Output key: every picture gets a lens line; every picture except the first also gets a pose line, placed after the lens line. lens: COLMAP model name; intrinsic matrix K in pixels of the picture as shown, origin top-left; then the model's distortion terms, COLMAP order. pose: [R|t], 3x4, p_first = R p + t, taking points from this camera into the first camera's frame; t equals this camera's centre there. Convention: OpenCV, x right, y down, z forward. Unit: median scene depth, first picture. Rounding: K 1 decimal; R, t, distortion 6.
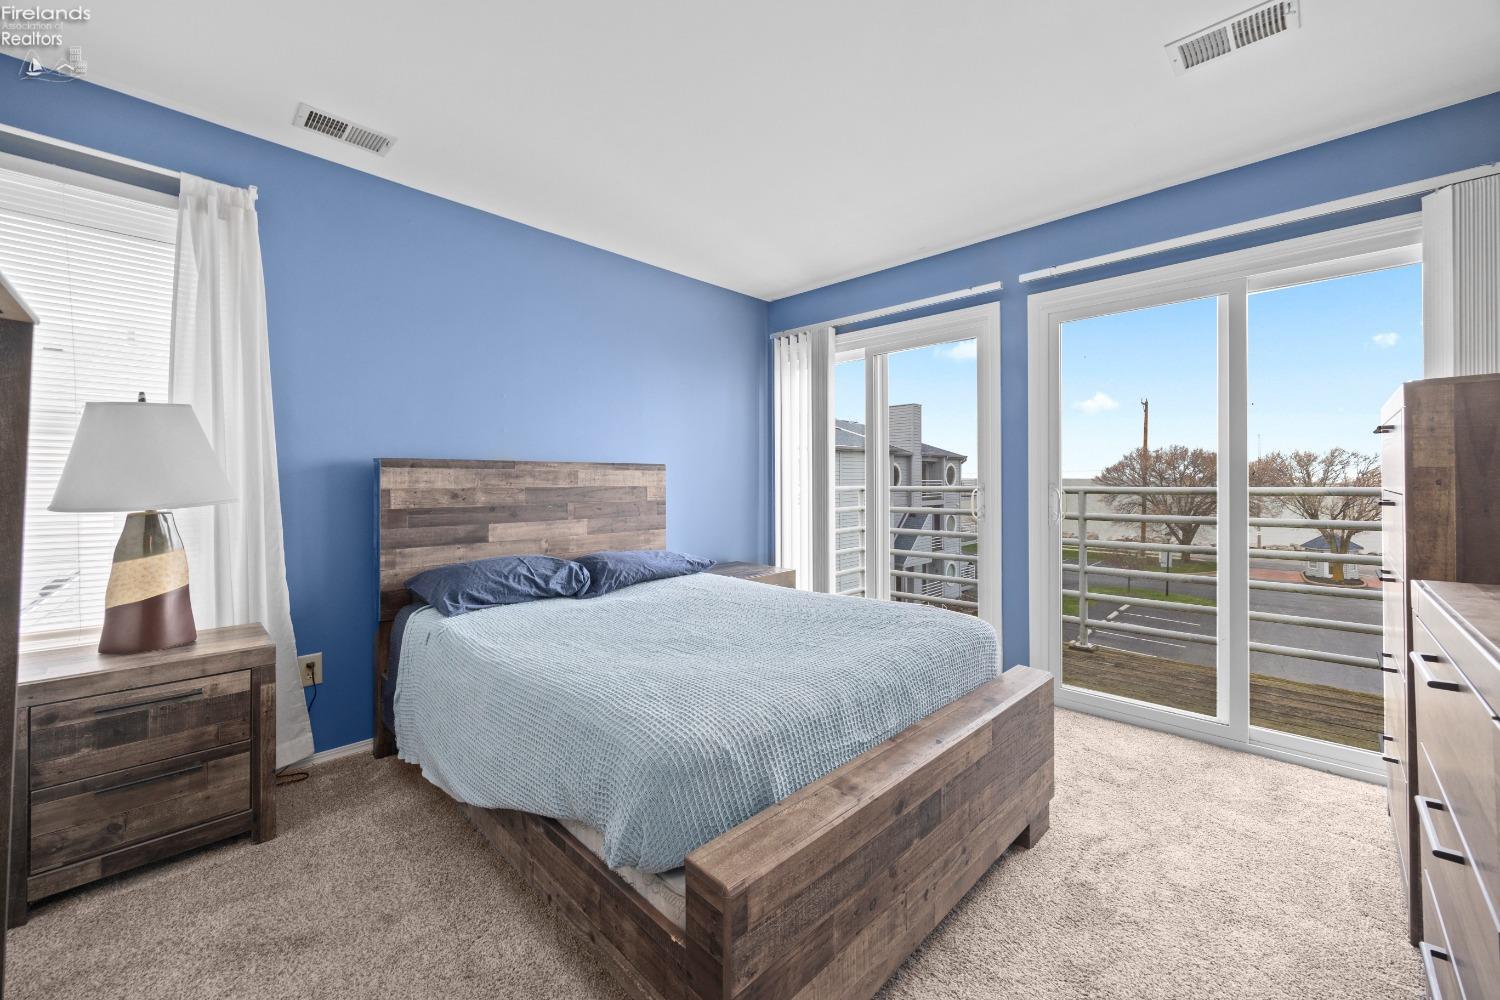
lens RADIAL K [[585.6, 0, 742.2], [0, 585.6, 480.4], [0, 0, 1]] dist [0.002012, -0.000758]
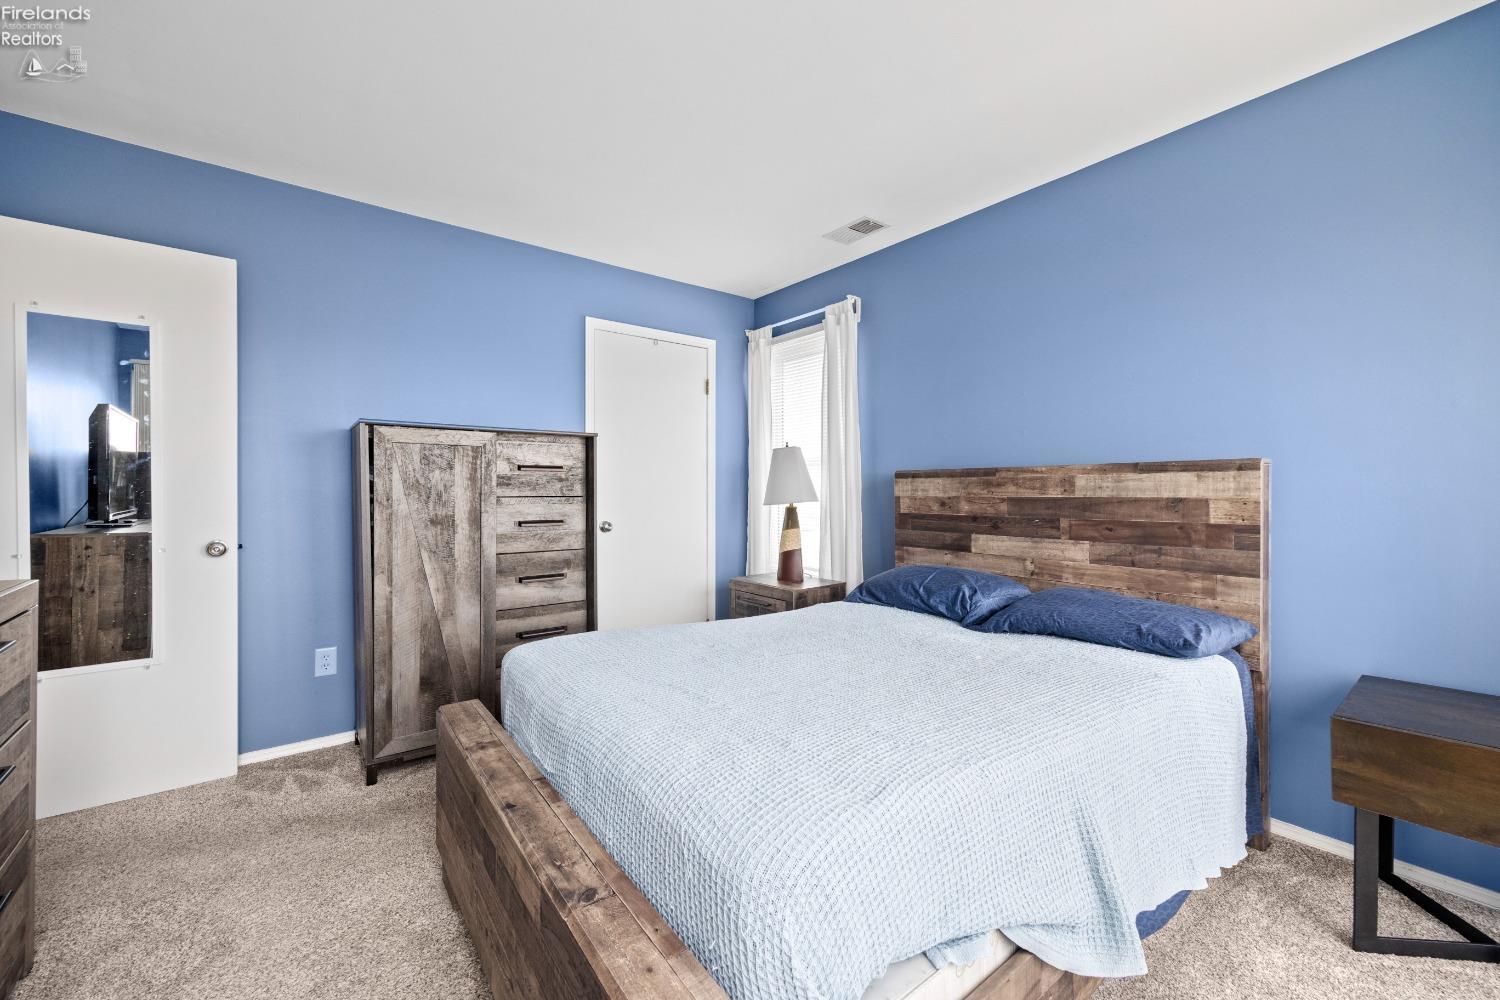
lens RADIAL K [[585.6, 0, 745.2], [0, 585.6, 501.7], [0, 0, 1]] dist [0.002012, -0.000758]
pose [[-0.123086, 0.022288, -0.992146, 0.560201], [0.003101, 0.999752, 0.022074, -0.001595], [0.992391, -0.000359, -0.123125, 0.723414]]
